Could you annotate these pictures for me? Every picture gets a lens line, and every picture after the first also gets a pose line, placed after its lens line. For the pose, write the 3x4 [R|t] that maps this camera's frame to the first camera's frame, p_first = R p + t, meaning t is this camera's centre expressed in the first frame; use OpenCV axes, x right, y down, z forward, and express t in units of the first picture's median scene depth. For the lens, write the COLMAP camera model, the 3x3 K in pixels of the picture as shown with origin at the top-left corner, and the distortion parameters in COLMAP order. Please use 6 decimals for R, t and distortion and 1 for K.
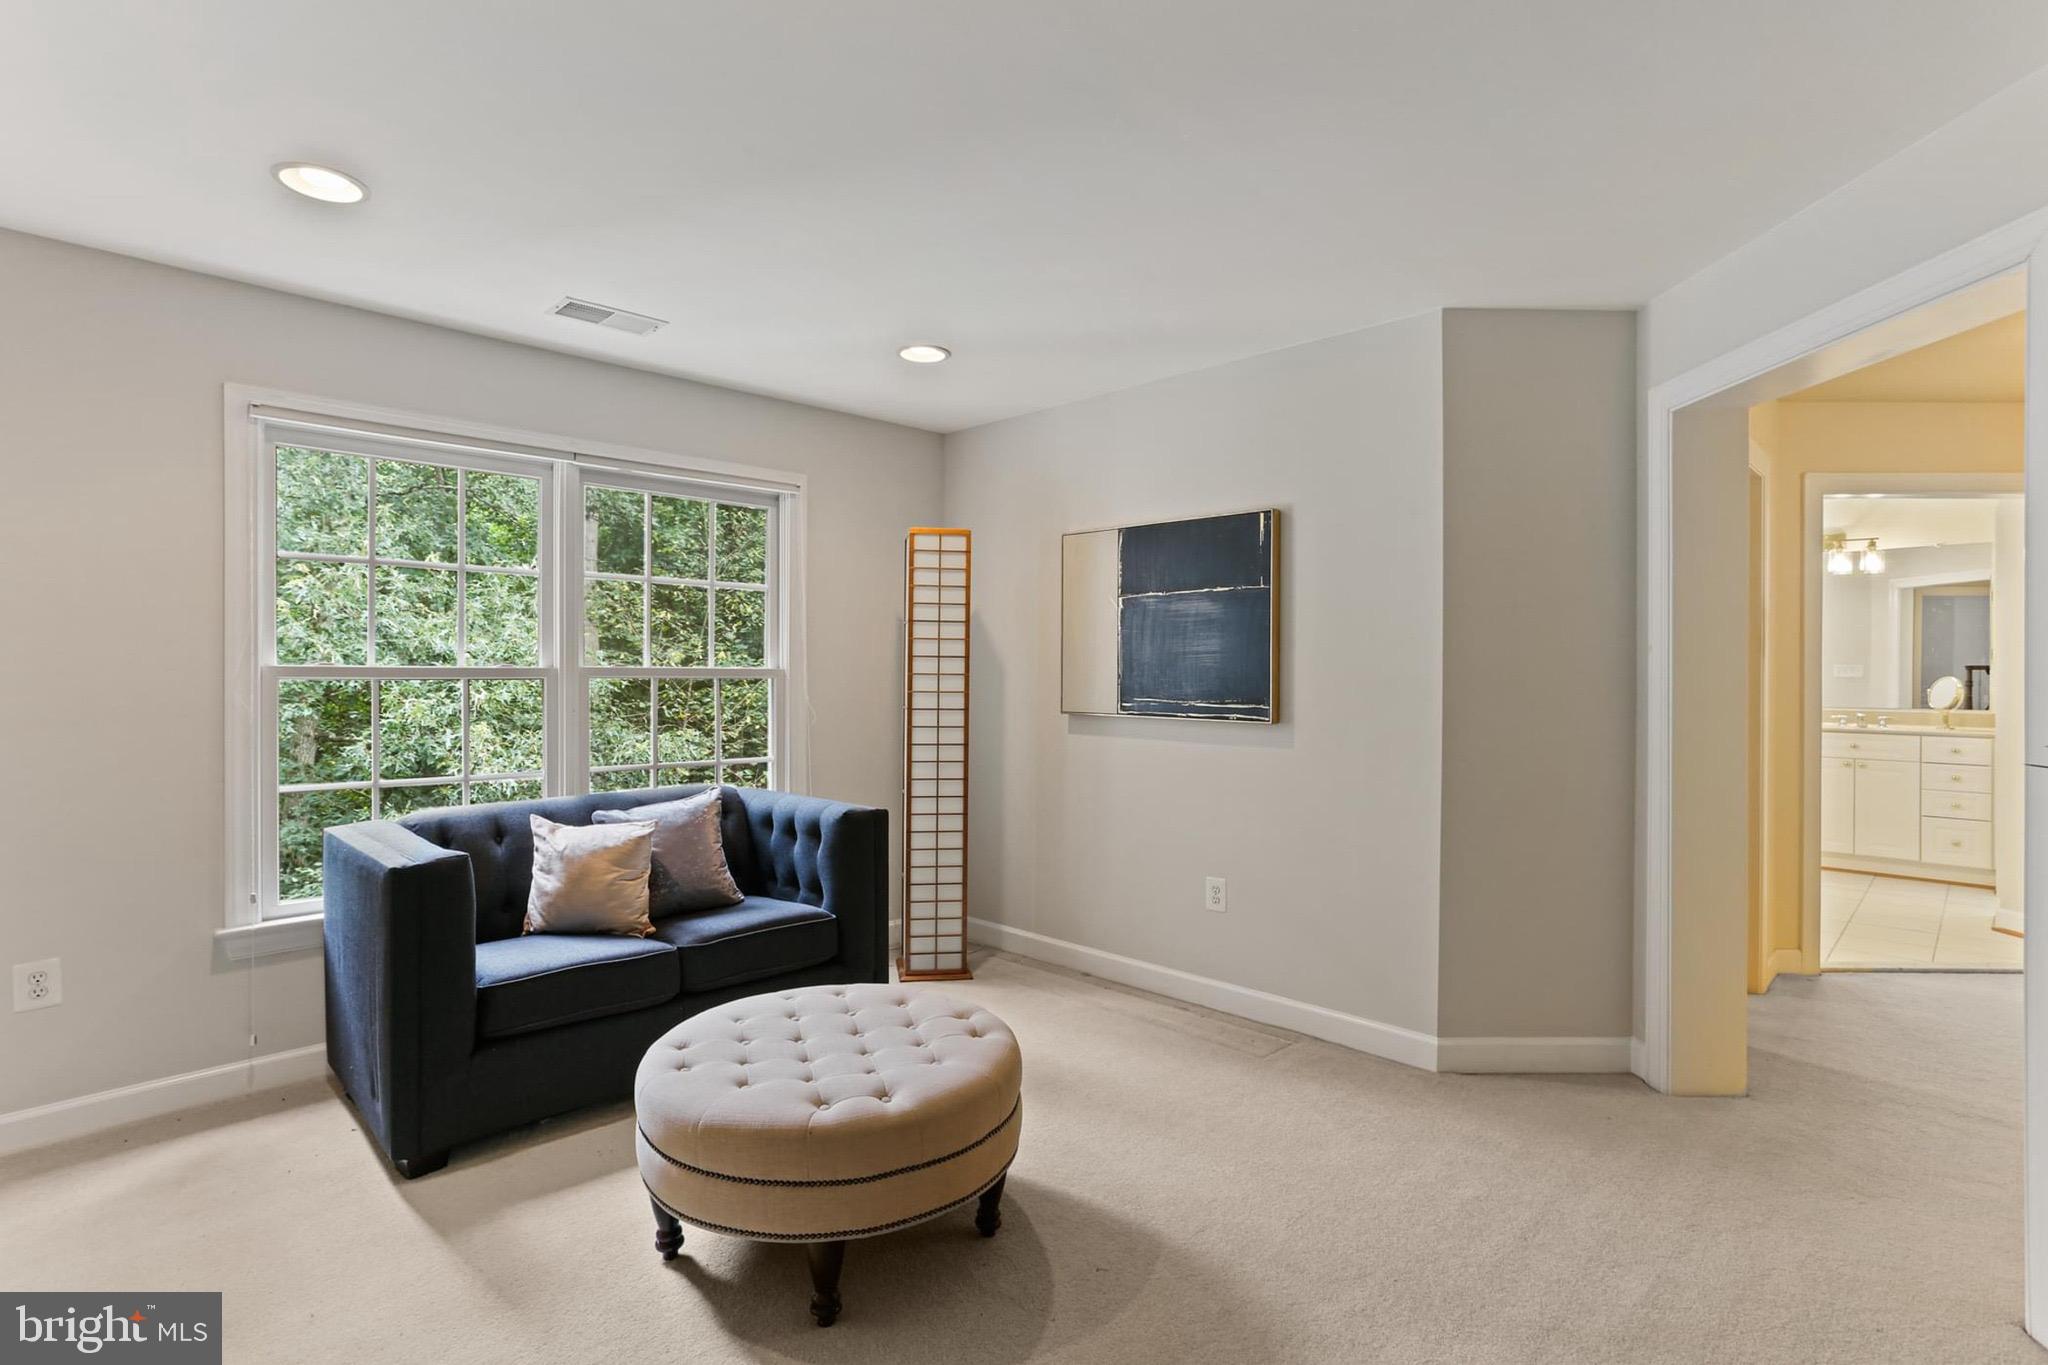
lens RADIAL K [[1003.6, 0, 1030.8], [0, 1003.6, 679.7], [0, 0, 1]] dist [-0.003719, 0.000687]
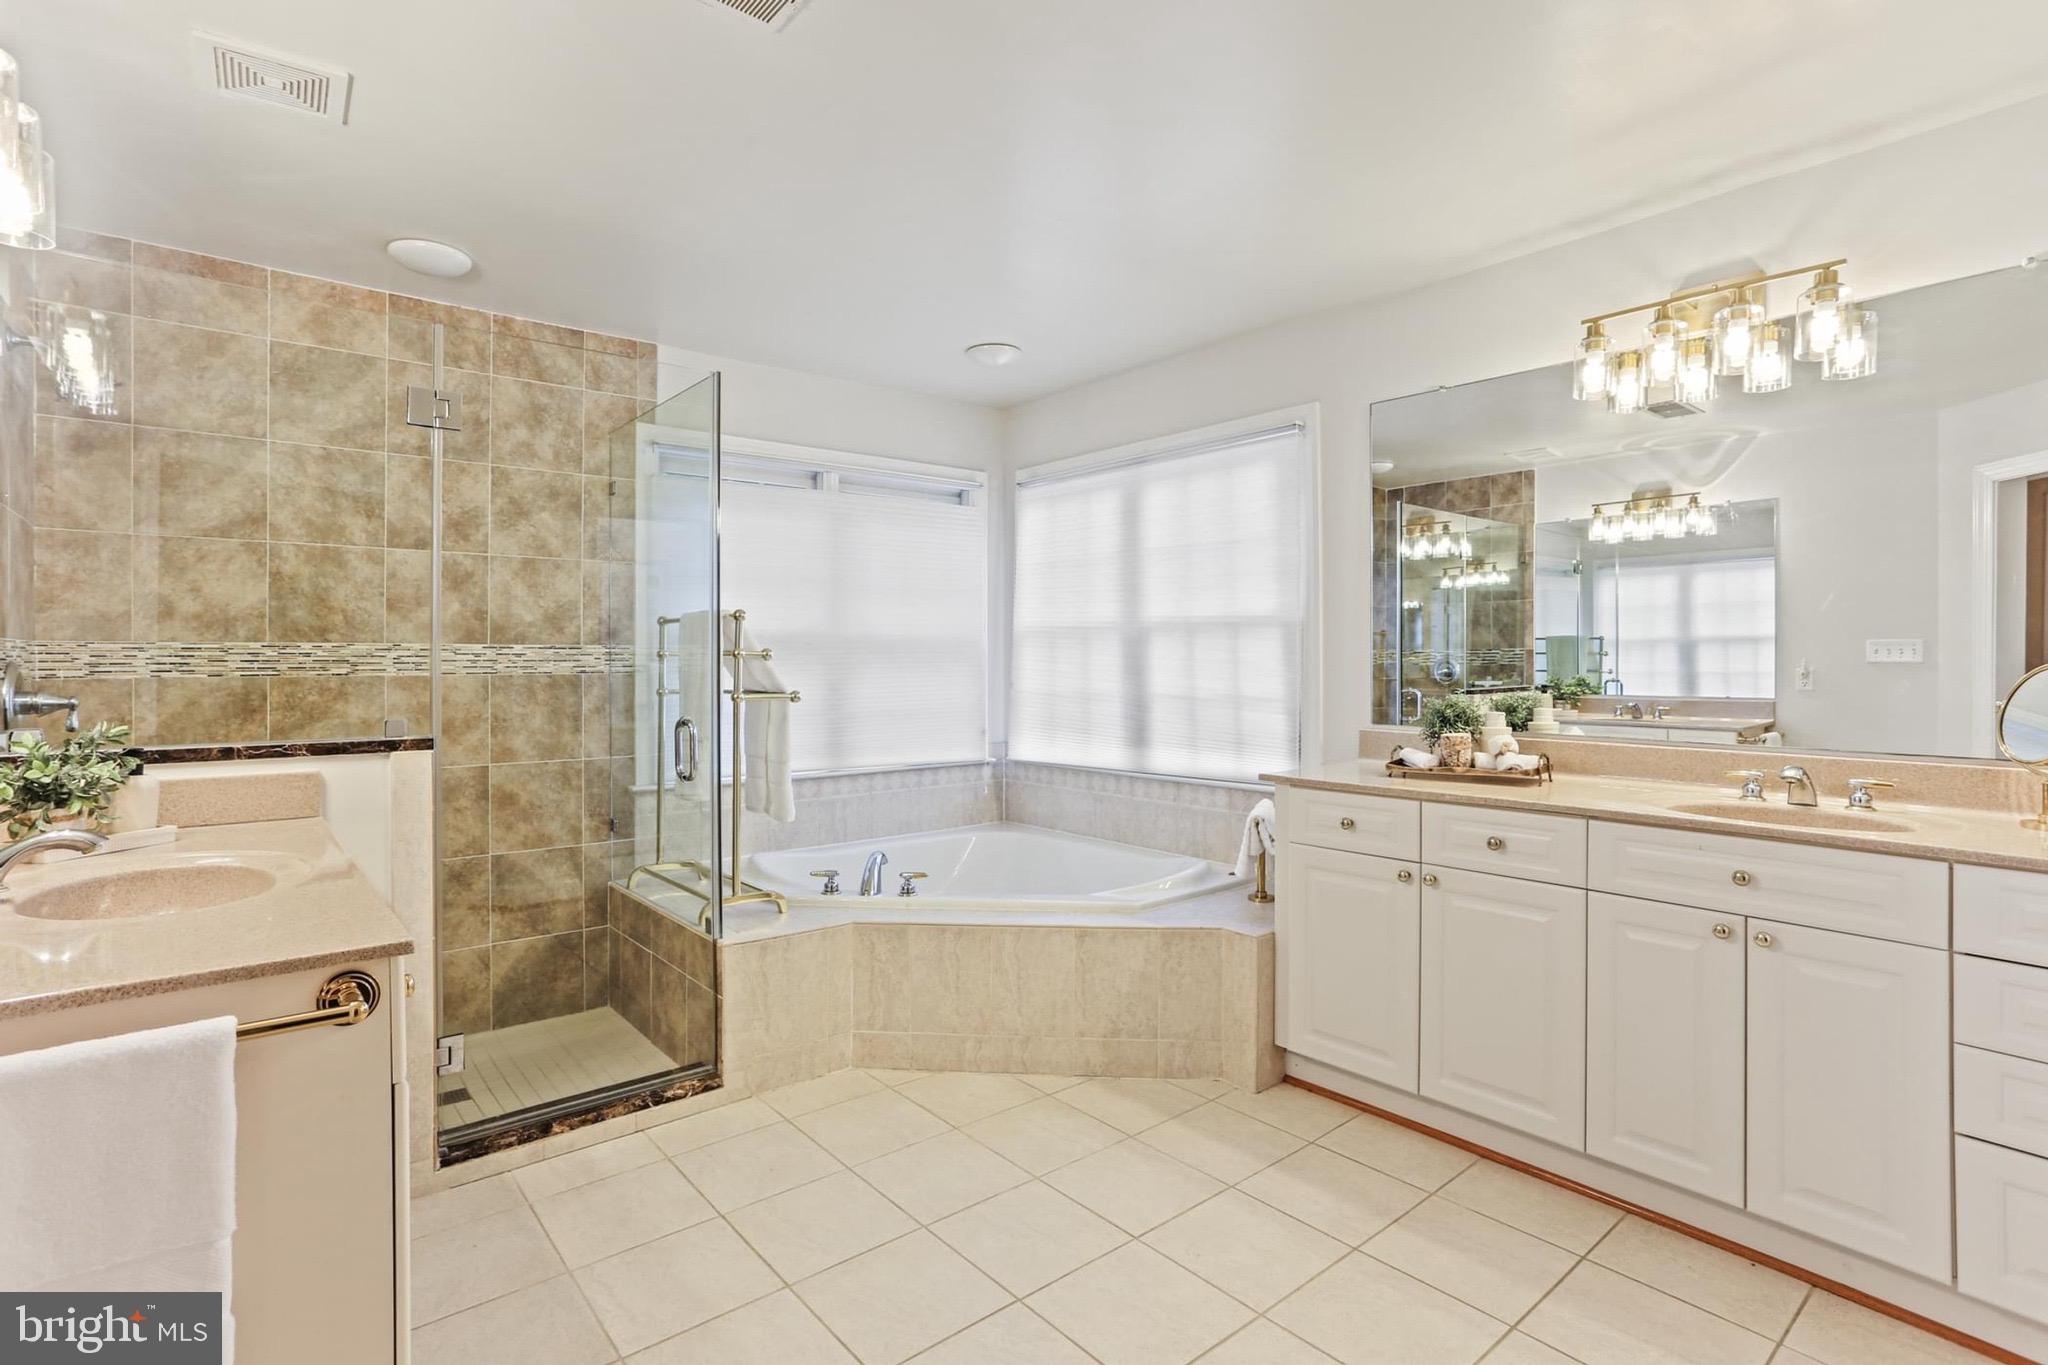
lens RADIAL K [[1003.6, 0, 1012.5], [0, 1003.6, 671.5], [0, 0, 1]] dist [-0.003719, 0.000687]
pose [[0.994300, -0.009608, -0.106185, 0.586625], [0.009377, 0.999952, -0.002677, -0.001317], [0.106206, 0.001666, 0.994343, 0.614801]]
